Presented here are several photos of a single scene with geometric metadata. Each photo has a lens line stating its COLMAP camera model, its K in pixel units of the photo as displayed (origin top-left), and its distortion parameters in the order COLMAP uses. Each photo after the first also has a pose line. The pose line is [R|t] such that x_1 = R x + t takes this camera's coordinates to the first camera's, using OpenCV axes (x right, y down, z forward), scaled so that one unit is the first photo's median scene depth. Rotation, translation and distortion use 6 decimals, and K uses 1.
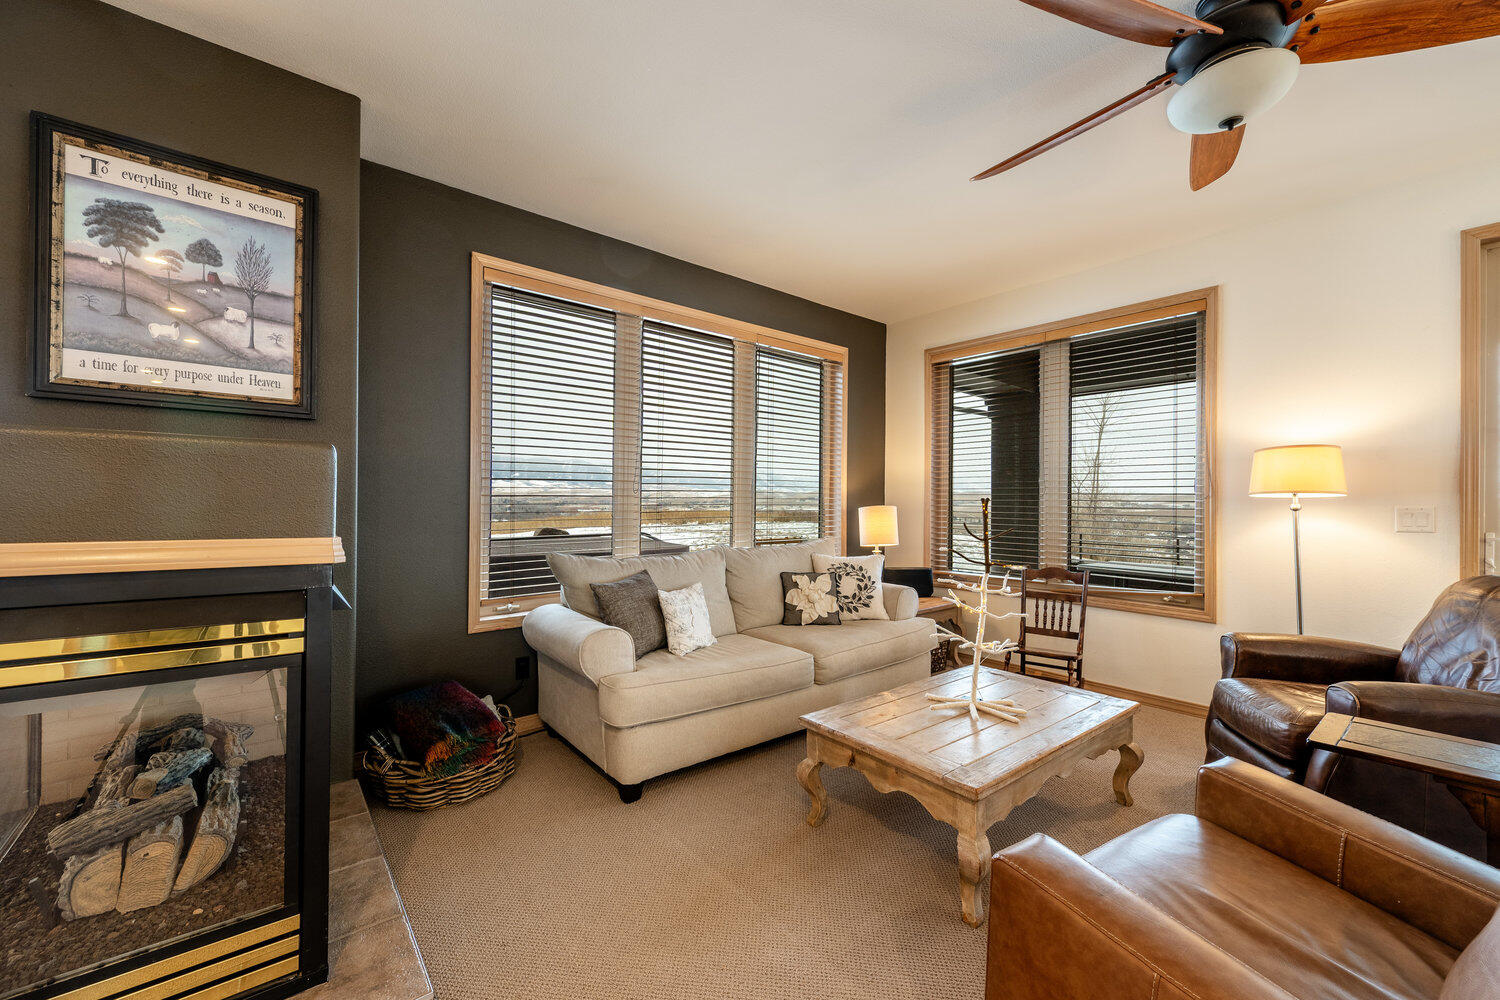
lens RADIAL K [[598.7, 0, 758.4], [0, 598.7, 502.8], [0, 0, 1]] dist [-0.000350, -0.000345]
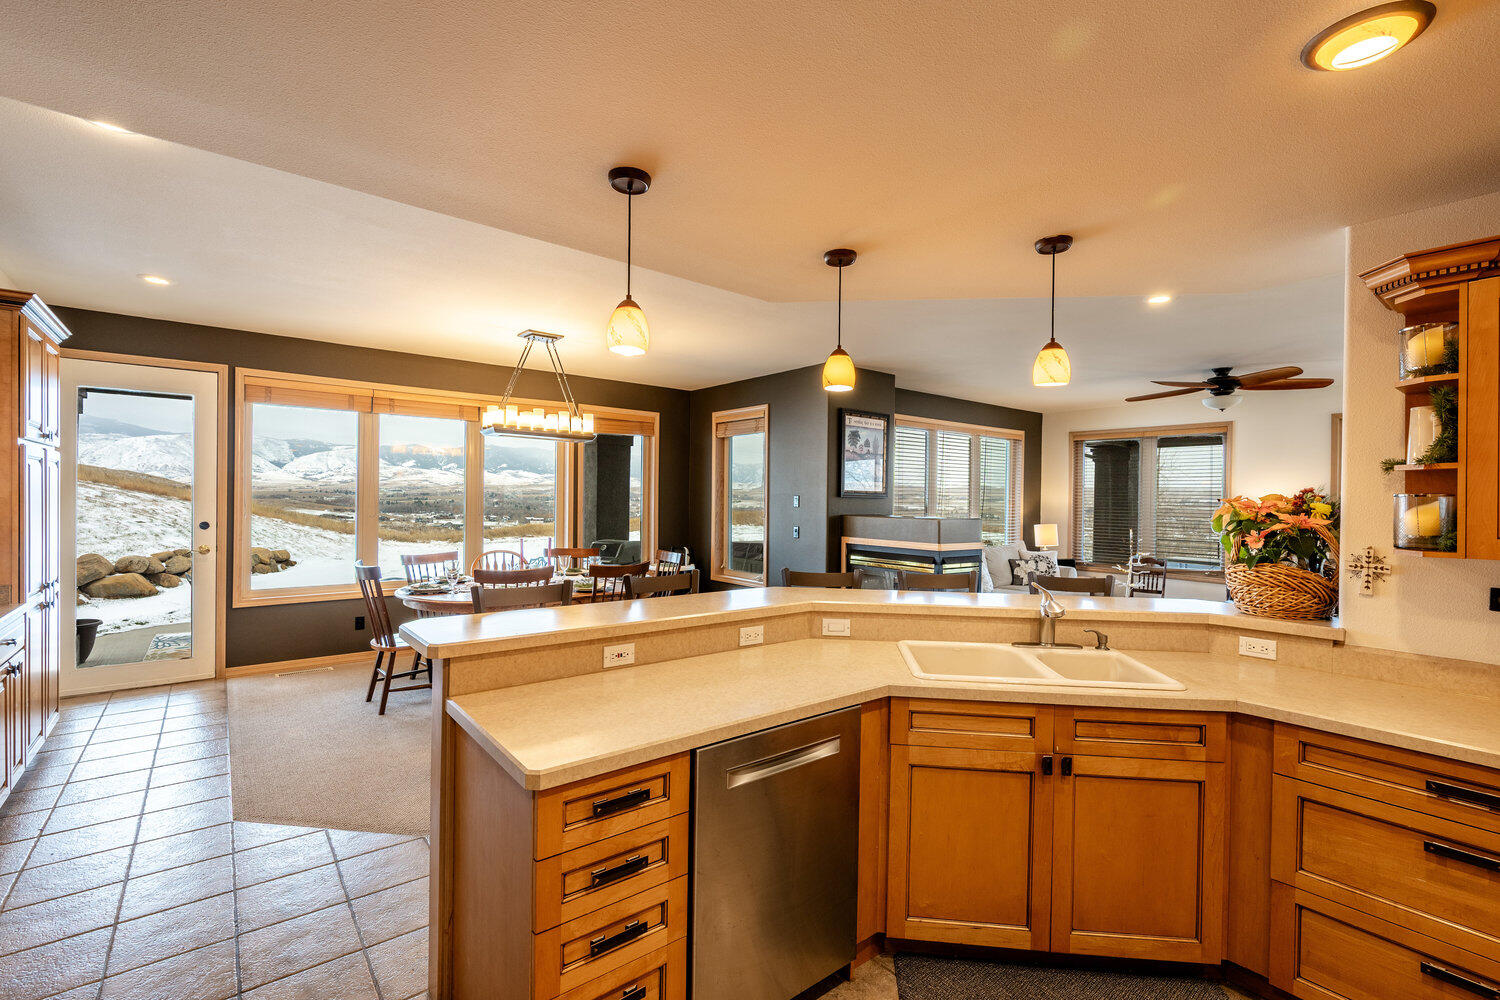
lens RADIAL K [[673.9, 0, 752.7], [0, 673.9, 500.9], [0, 0, 1]] dist [-0.002675, -0.000234]
pose [[0.999779, 0.005233, -0.020373, -0.773106], [-0.005153, 0.999979, 0.003969, -0.081062], [0.020393, -0.003863, 0.999785, -1.248635]]
